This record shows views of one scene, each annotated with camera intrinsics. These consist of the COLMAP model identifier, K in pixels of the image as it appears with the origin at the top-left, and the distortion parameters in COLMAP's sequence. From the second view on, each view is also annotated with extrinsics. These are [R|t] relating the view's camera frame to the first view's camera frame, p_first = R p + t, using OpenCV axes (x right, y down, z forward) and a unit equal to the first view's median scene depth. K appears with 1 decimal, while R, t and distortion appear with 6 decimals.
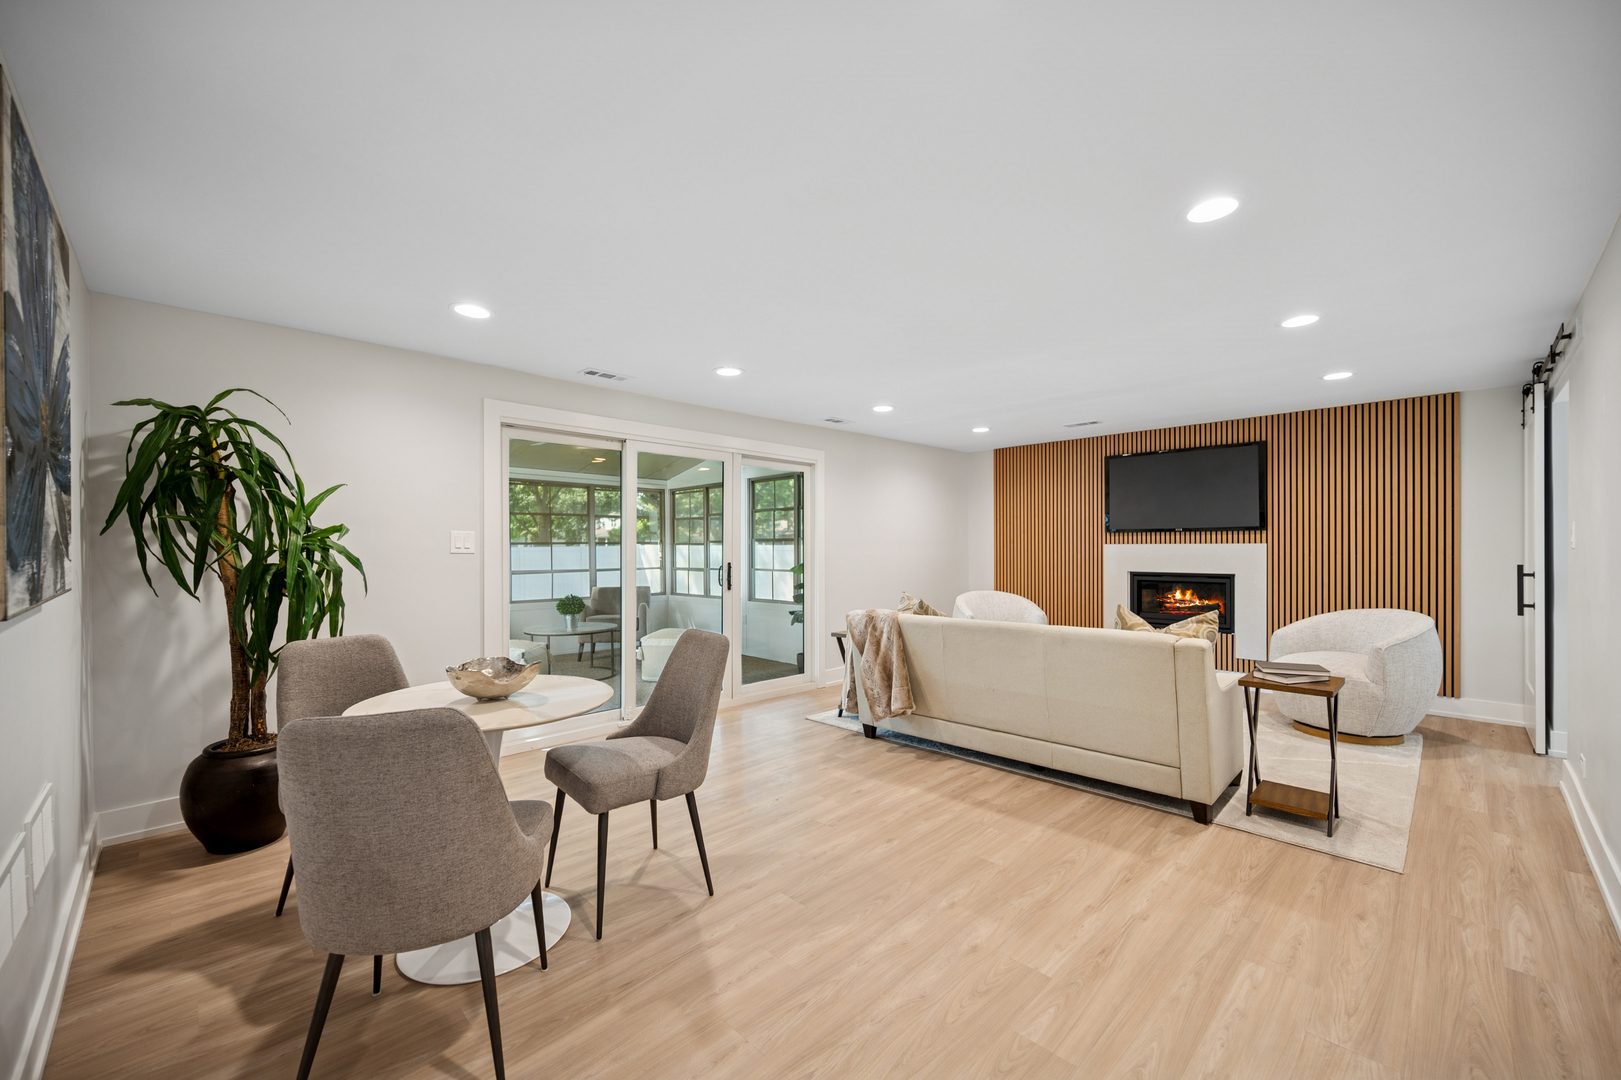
lens RADIAL K [[644.8, 0, 806.8], [0, 644.8, 546.0], [0, 0, 1]] dist [0.001218, -0.001107]
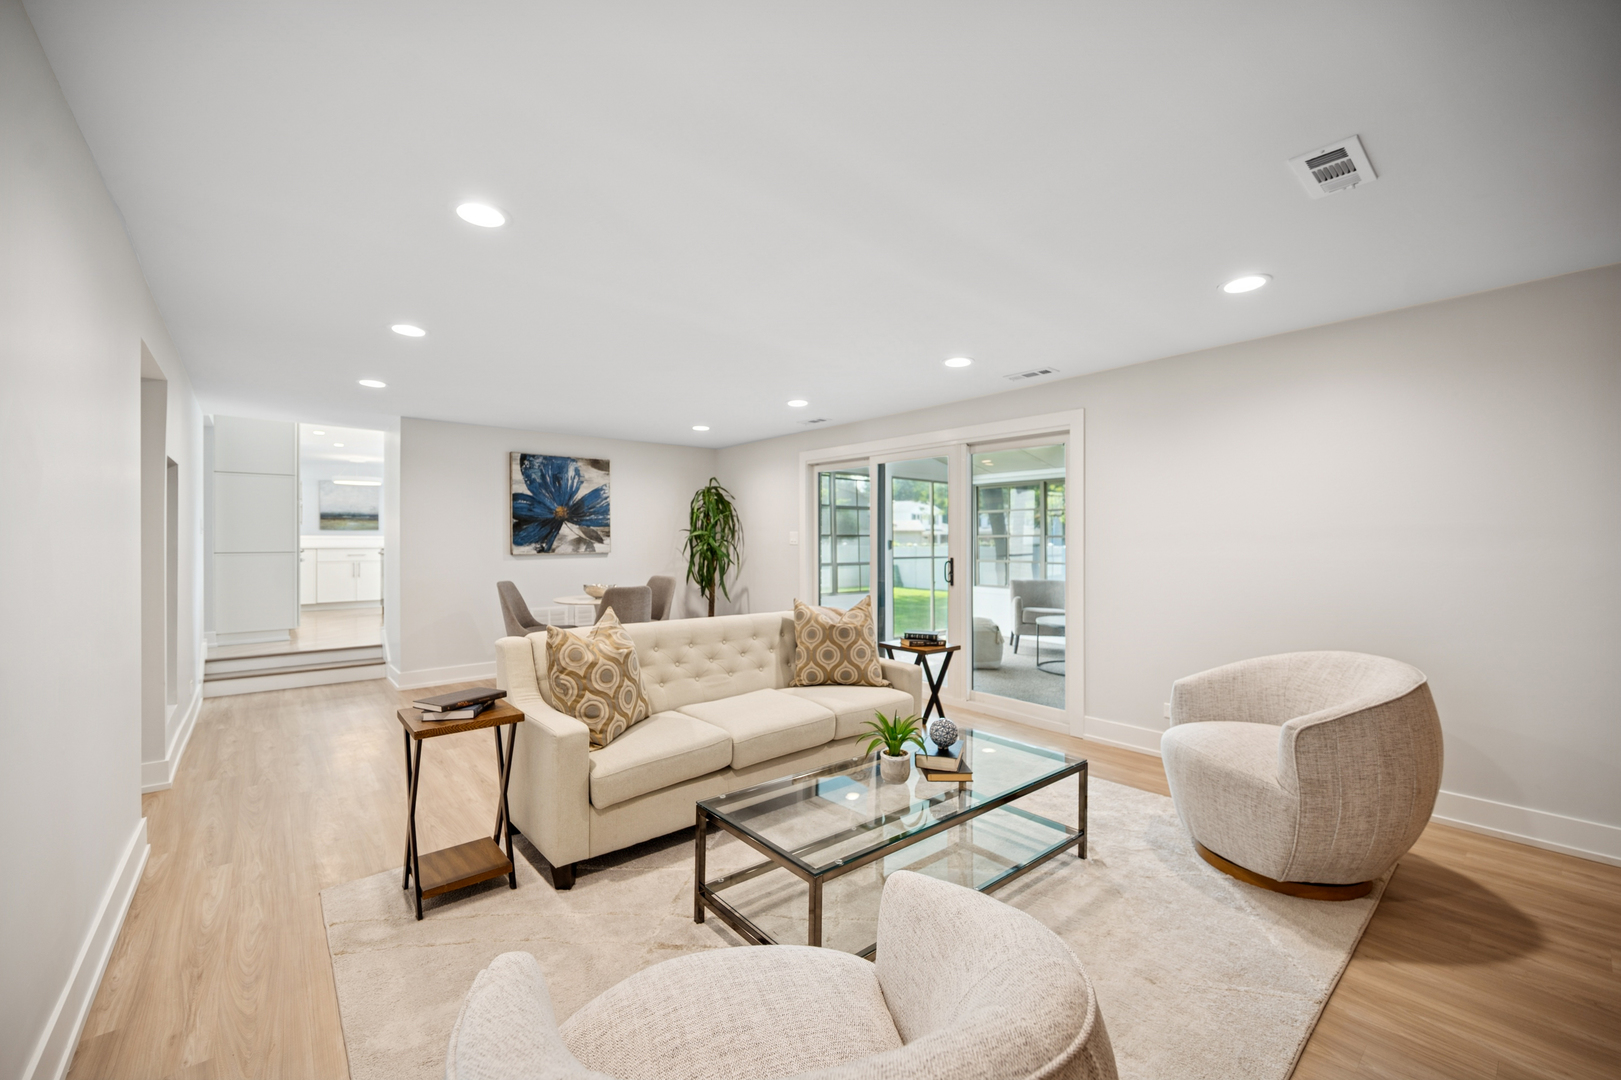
lens RADIAL K [[644.8, 0, 807.2], [0, 644.8, 538.8], [0, 0, 1]] dist [0.001218, -0.001107]
pose [[-0.078567, 0.002491, -0.996906, 0.991732], [-0.001979, 0.999995, 0.002654, -0.008362], [0.996907, 0.002181, -0.078561, 0.979172]]
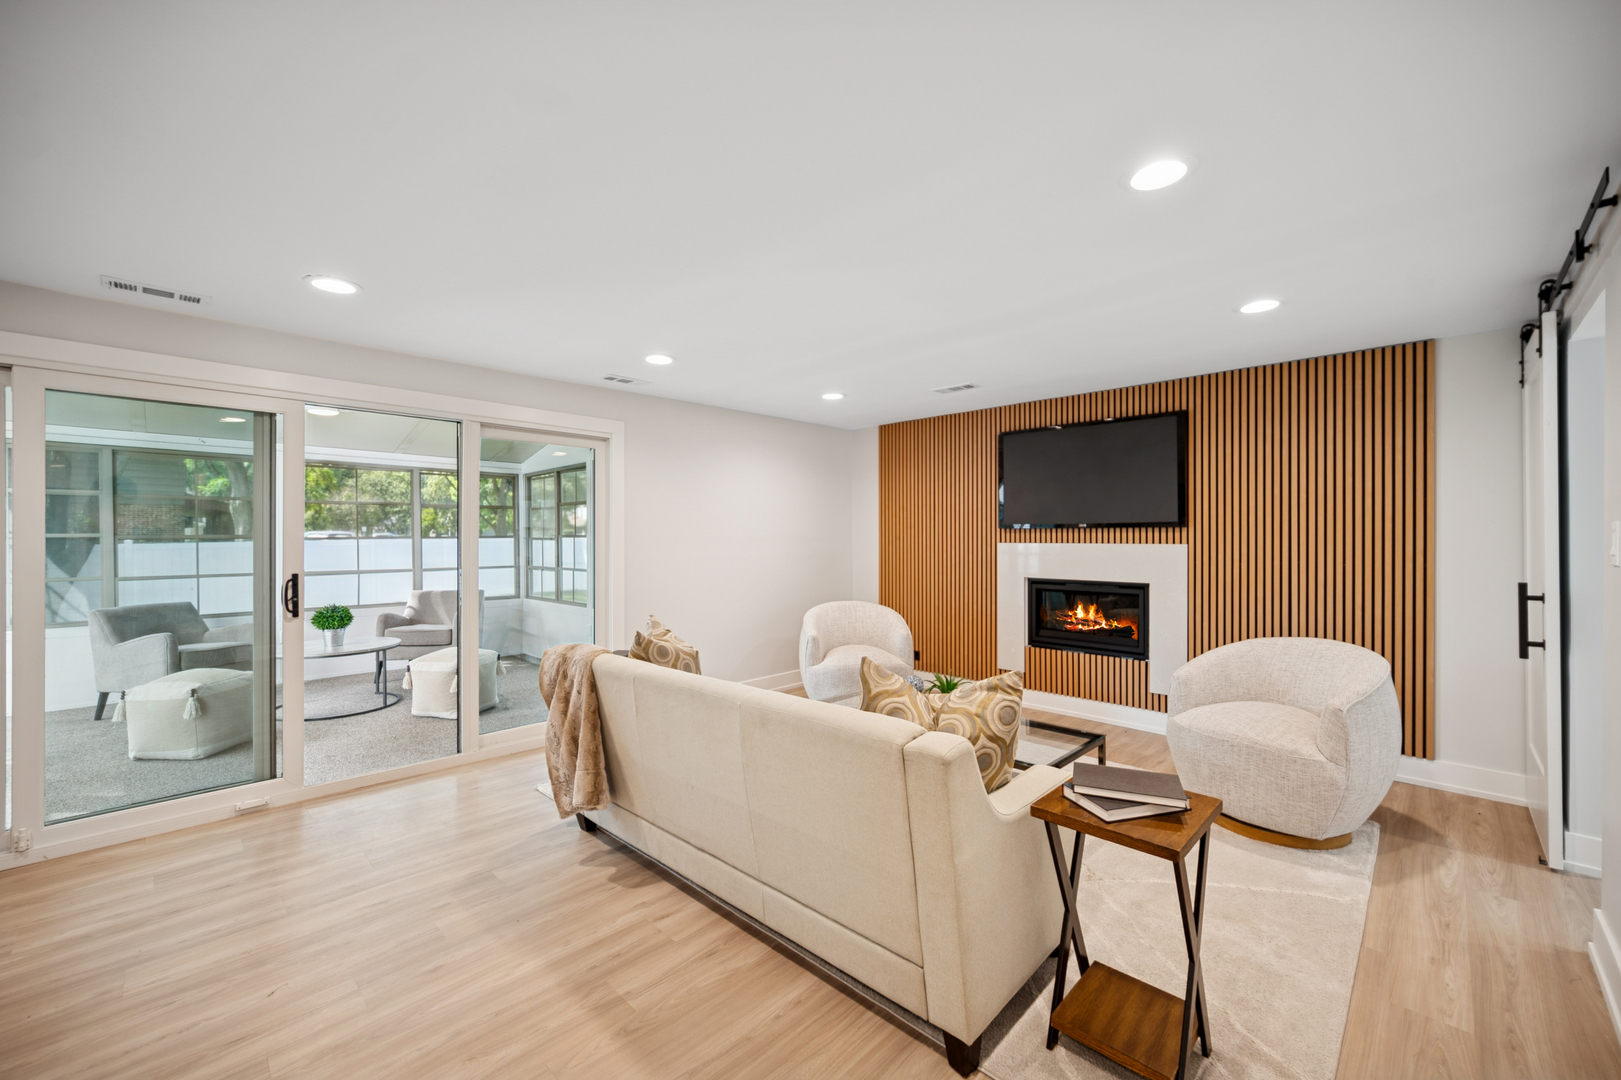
lens RADIAL K [[644.8, 0, 810.6], [0, 644.8, 536.3], [0, 0, 1]] dist [0.001218, -0.001107]
pose [[0.999861, 0.002731, 0.016461, 0.319643], [-0.002728, 0.999996, -0.000190, -0.015036], [-0.016462, 0.000145, 0.999864, 0.306286]]
